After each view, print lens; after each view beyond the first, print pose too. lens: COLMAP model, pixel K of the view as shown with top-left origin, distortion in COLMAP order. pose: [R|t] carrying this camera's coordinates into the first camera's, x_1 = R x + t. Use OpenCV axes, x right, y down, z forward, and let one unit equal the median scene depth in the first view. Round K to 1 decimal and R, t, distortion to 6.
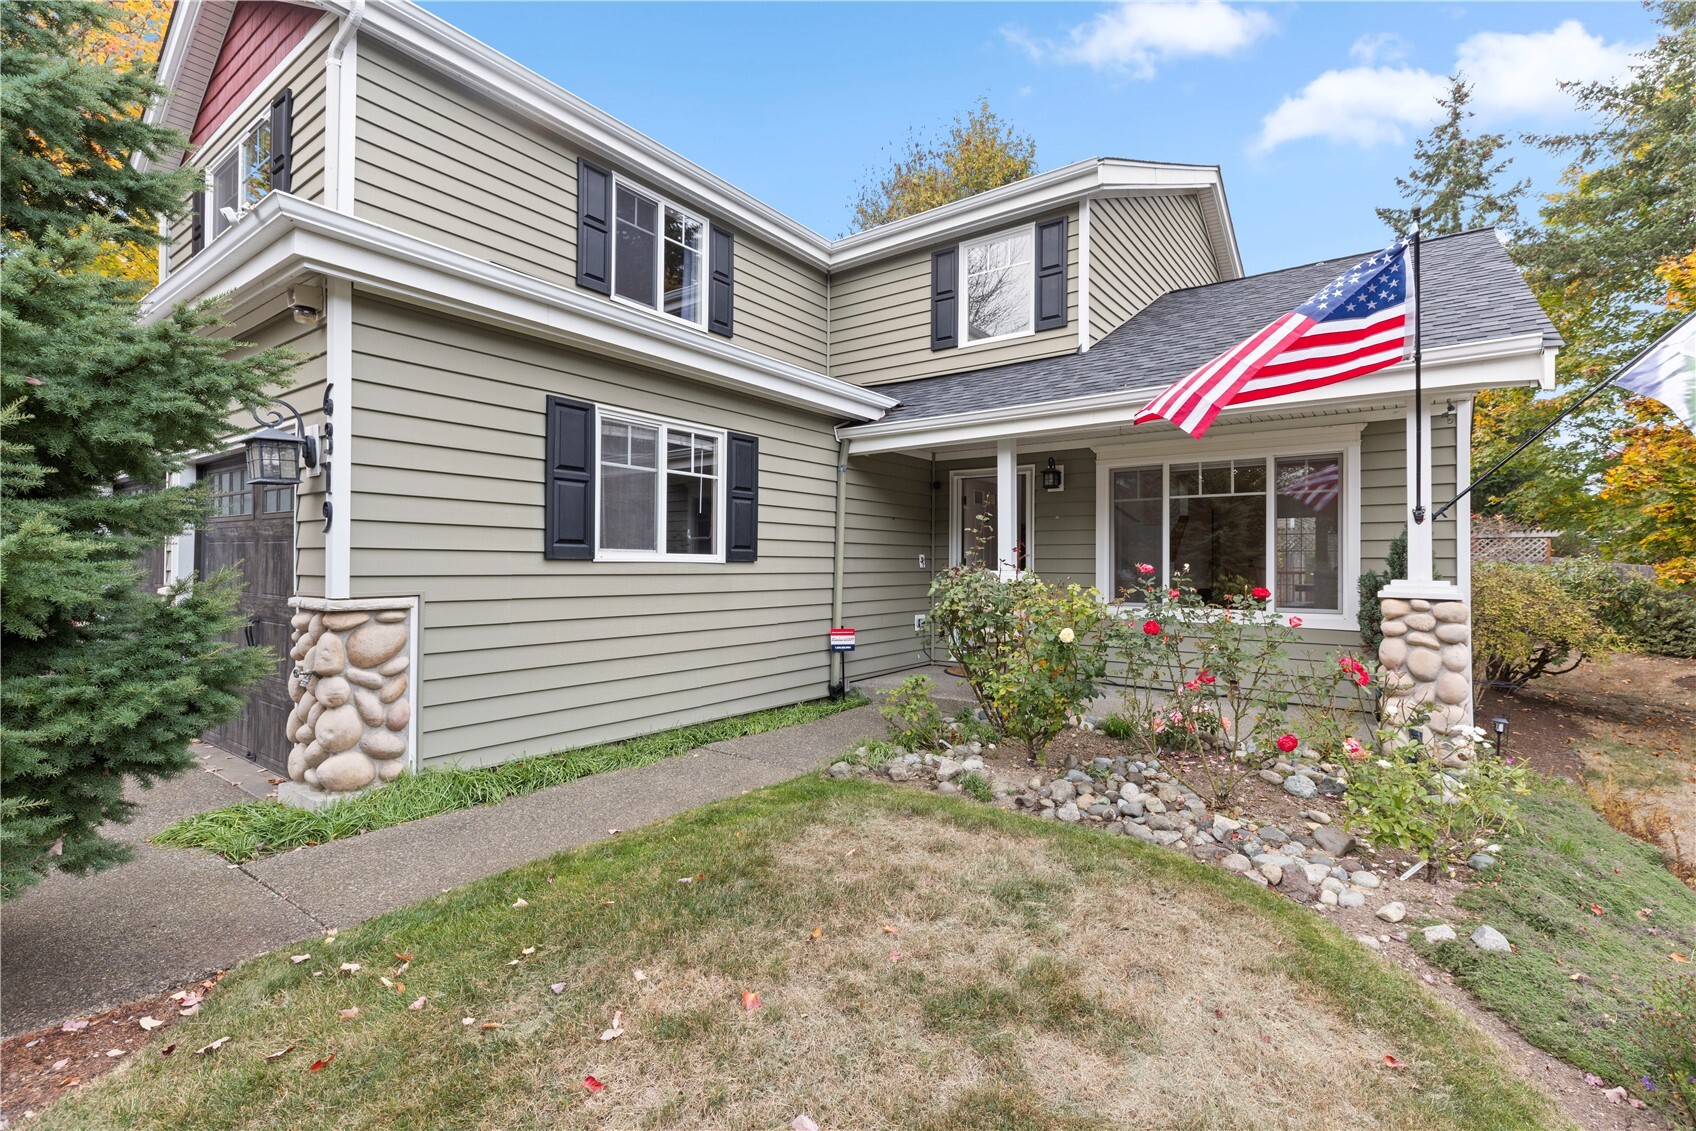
lens RADIAL K [[775.6, 0, 845.1], [0, 775.6, 570.0], [0, 0, 1]] dist [-0.000283, 0.001068]
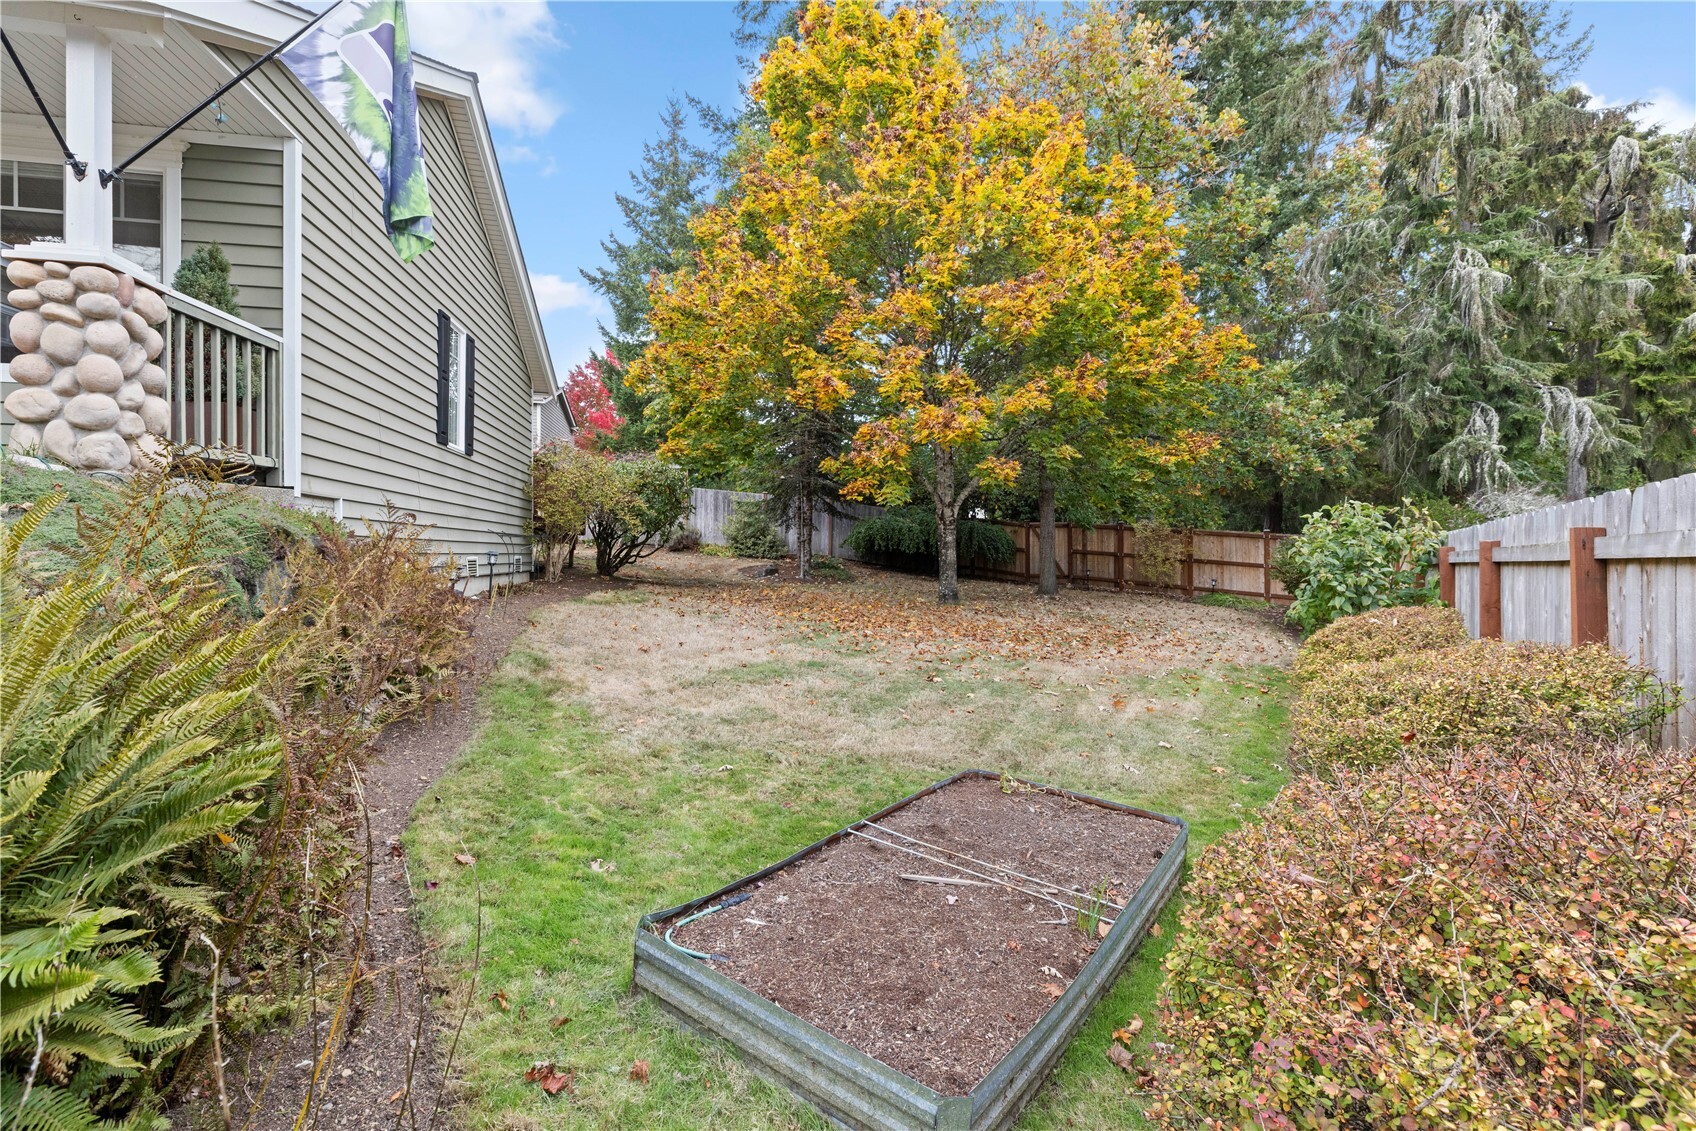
lens RADIAL K [[775.6, 0, 859.1], [0, 775.6, 560.9], [0, 0, 1]] dist [-0.000283, 0.001068]
pose [[0.684086, -0.007010, 0.729368, 0.718537], [-0.000935, 0.999945, 0.010488, 0.336372], [-0.729401, -0.007856, 0.684042, -0.157556]]
